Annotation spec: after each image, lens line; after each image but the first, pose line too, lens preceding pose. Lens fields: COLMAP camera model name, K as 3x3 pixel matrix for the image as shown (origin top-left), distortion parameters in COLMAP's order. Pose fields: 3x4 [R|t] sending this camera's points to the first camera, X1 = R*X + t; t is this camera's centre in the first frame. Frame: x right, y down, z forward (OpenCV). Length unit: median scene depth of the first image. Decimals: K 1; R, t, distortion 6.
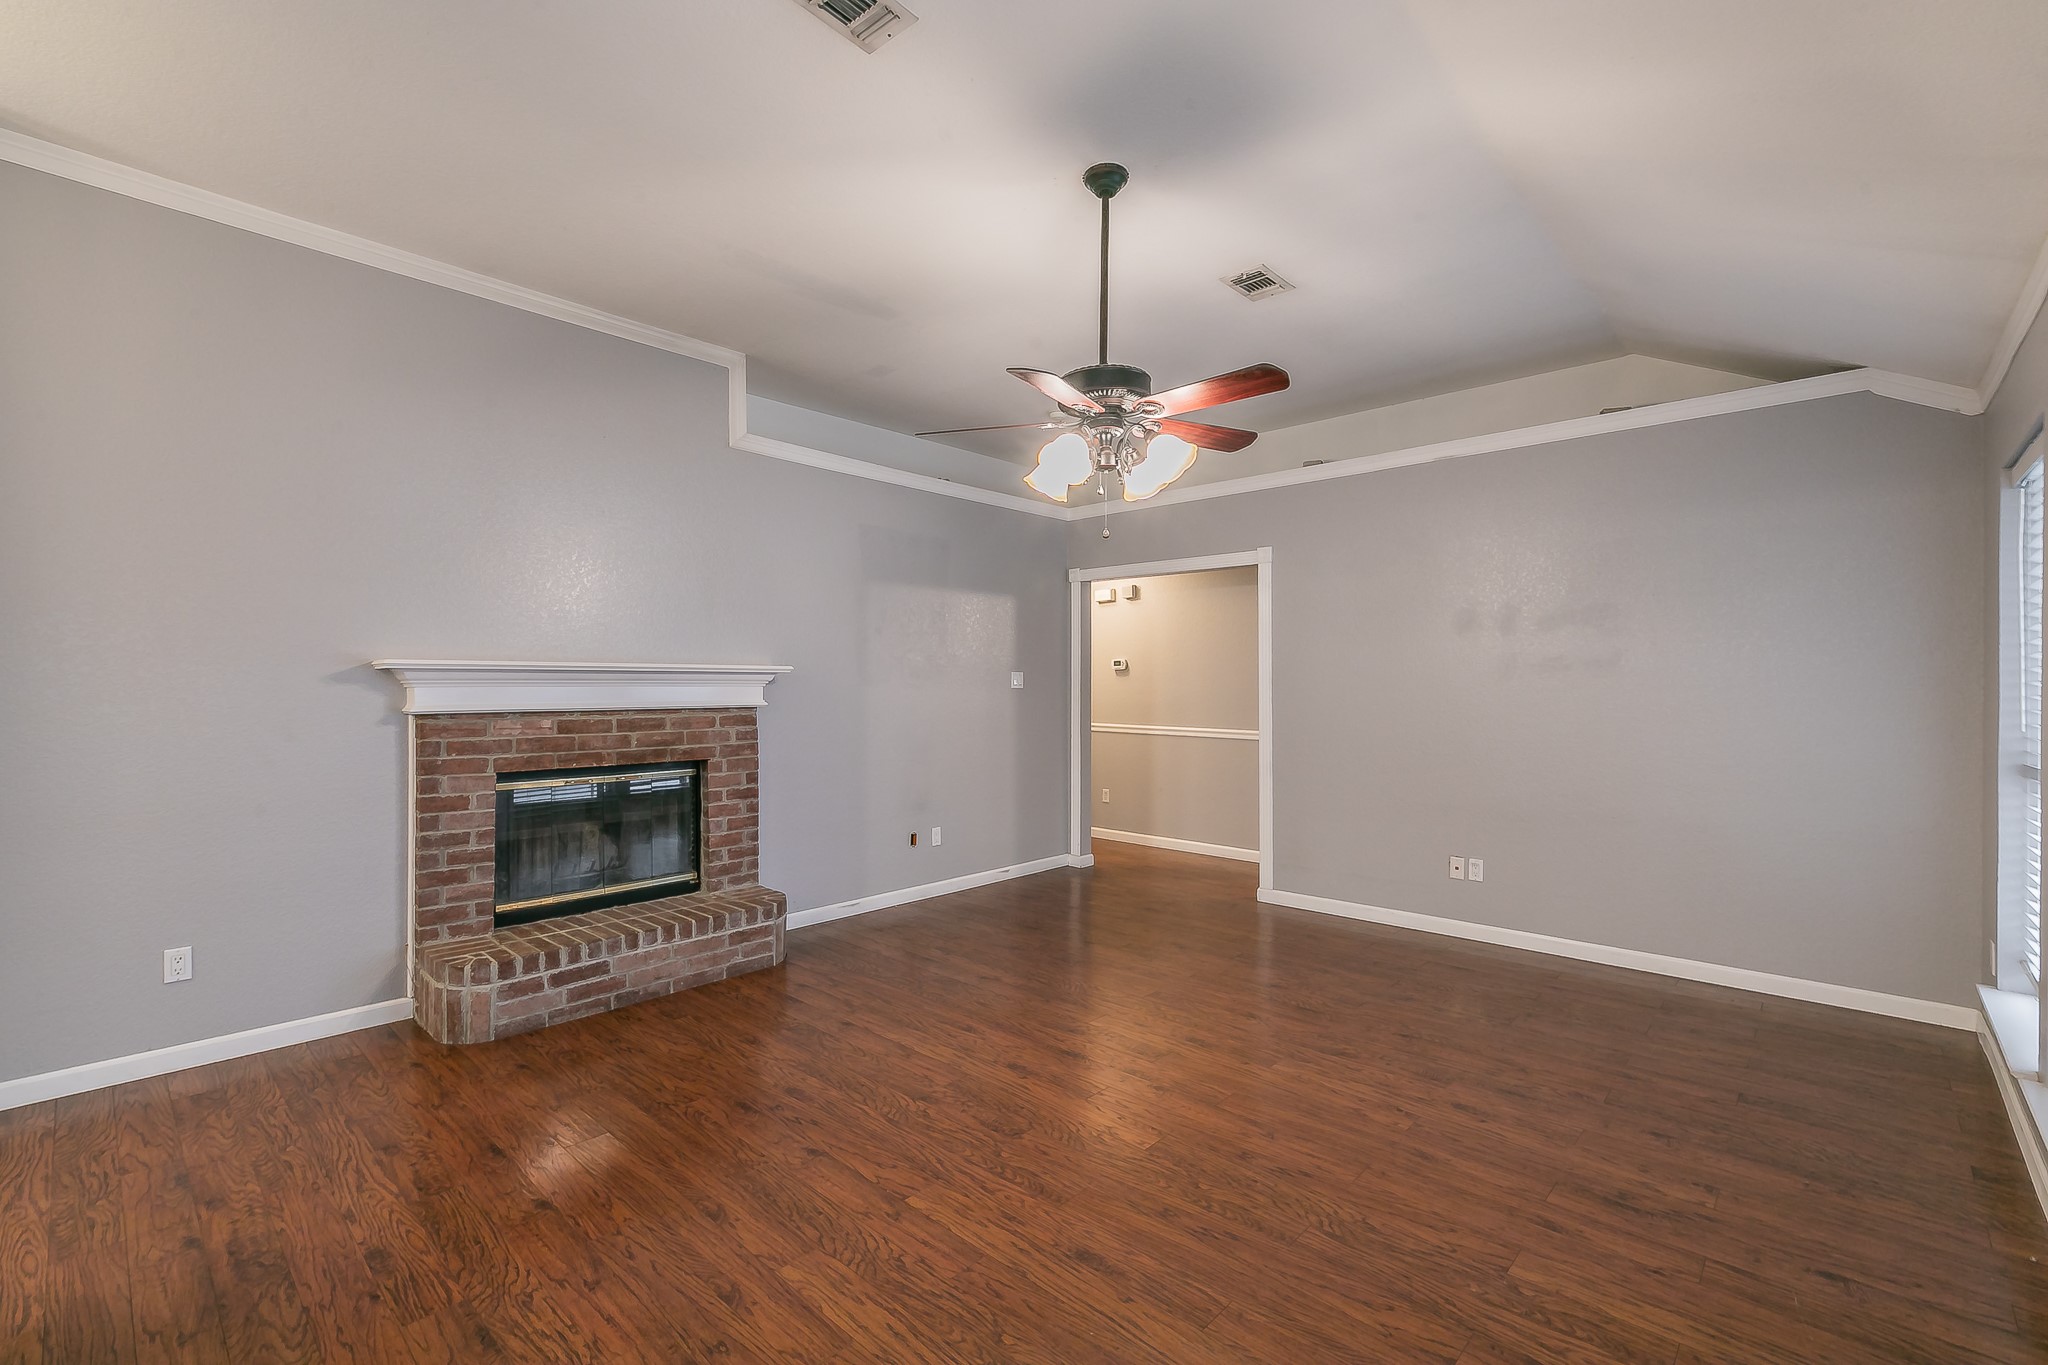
lens RADIAL K [[884.3, 0, 1012.9], [0, 884.3, 694.3], [0, 0, 1]] dist [0.002323, -0.000963]
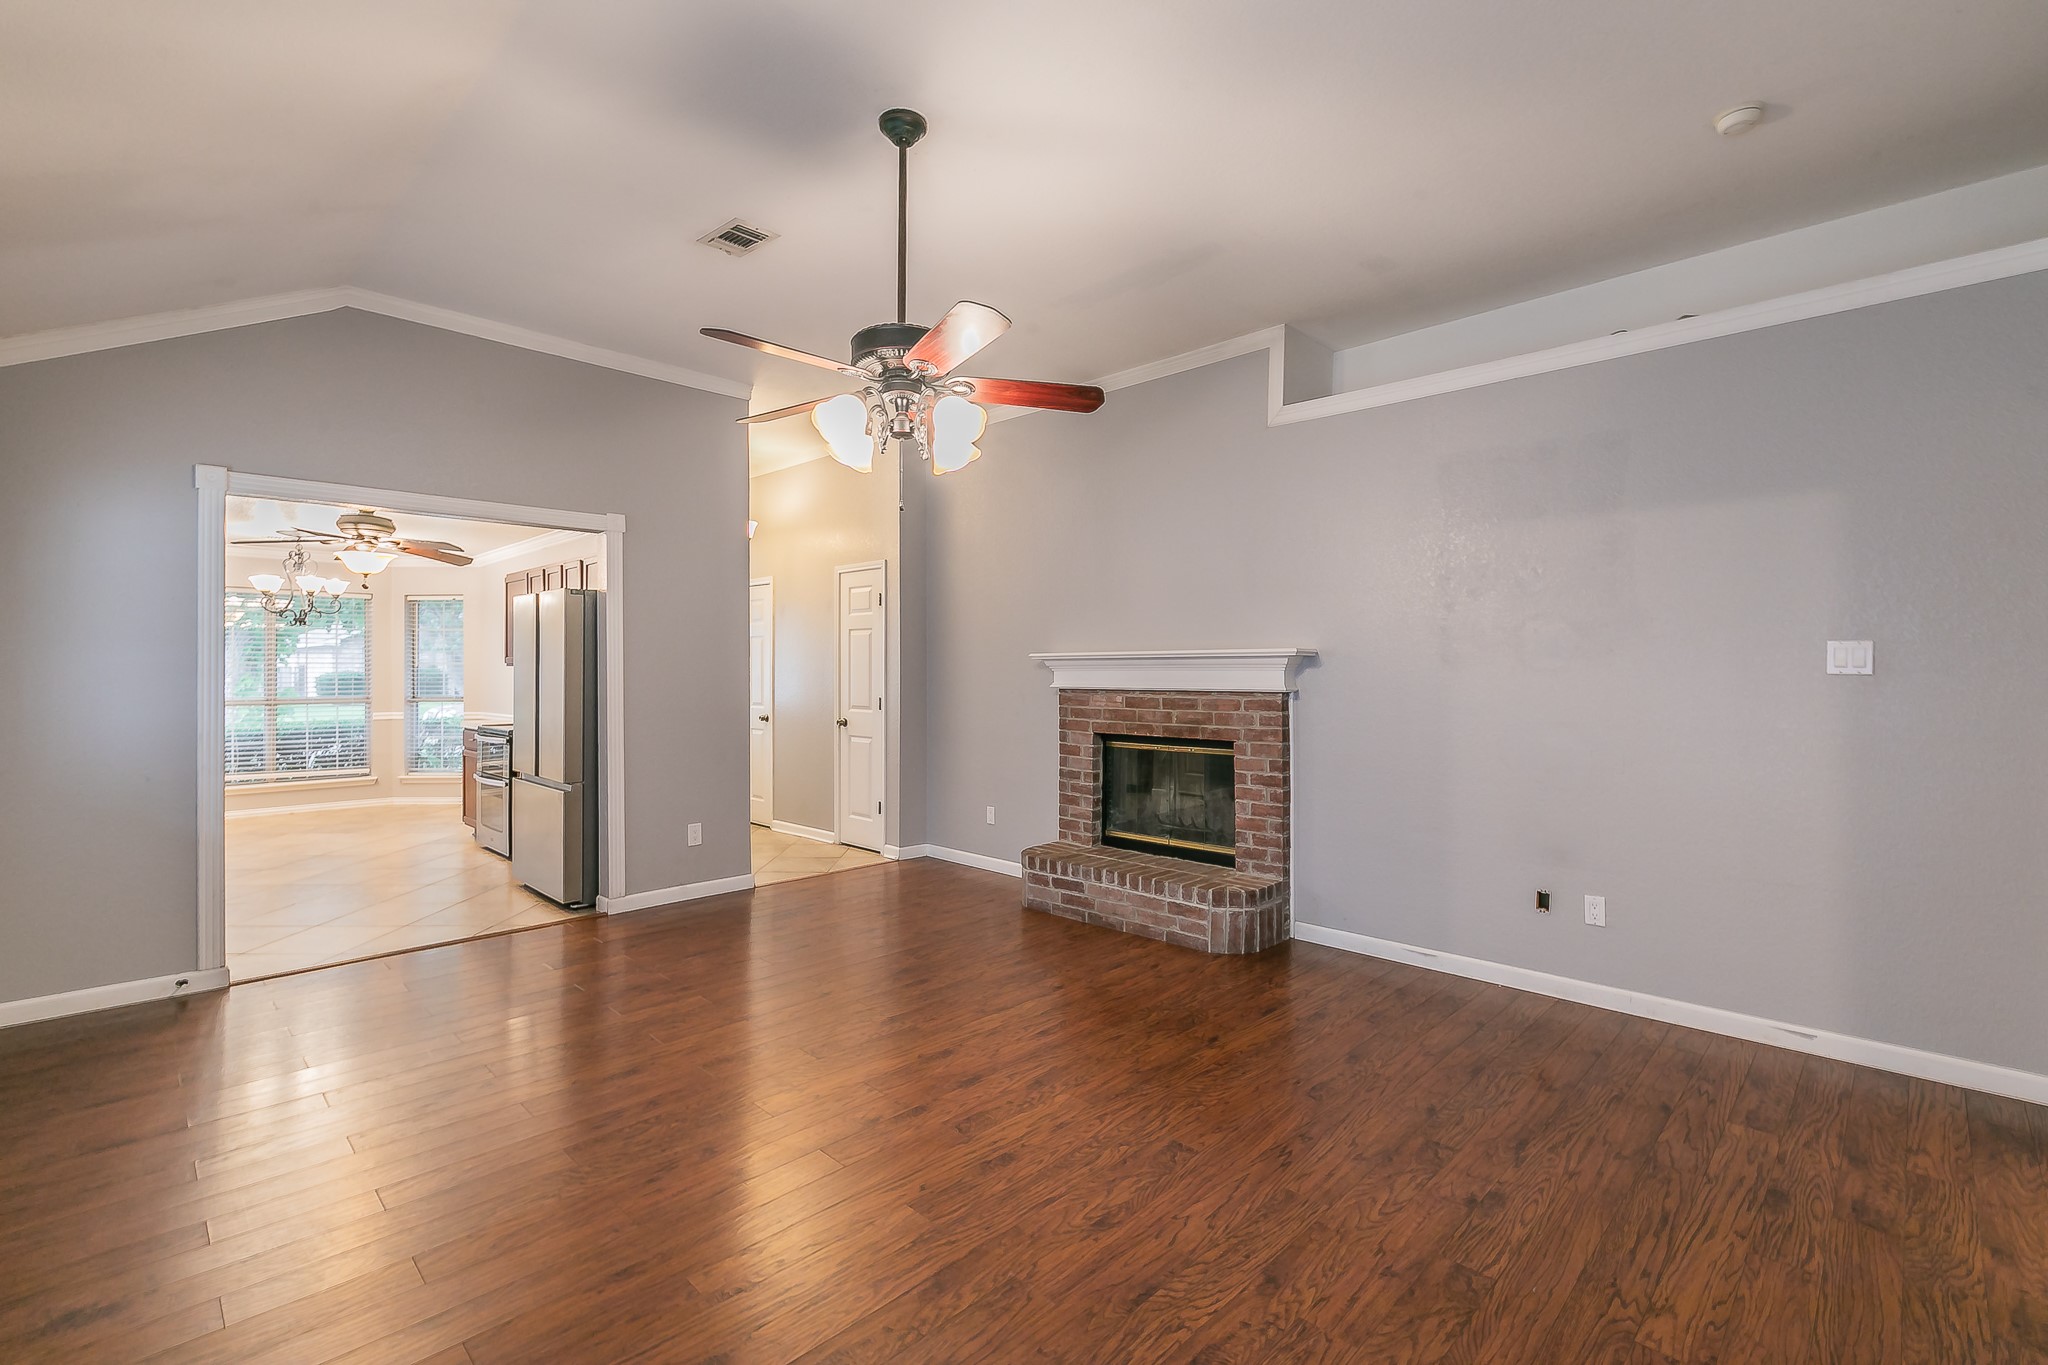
lens RADIAL K [[884.3, 0, 1009.0], [0, 884.3, 670.6], [0, 0, 1]] dist [0.002323, -0.000963]
pose [[-0.017324, -0.005110, -0.999837, 0.747473], [-0.012450, 0.999911, -0.004895, -0.000380], [0.999772, 0.012363, -0.017386, 0.817608]]
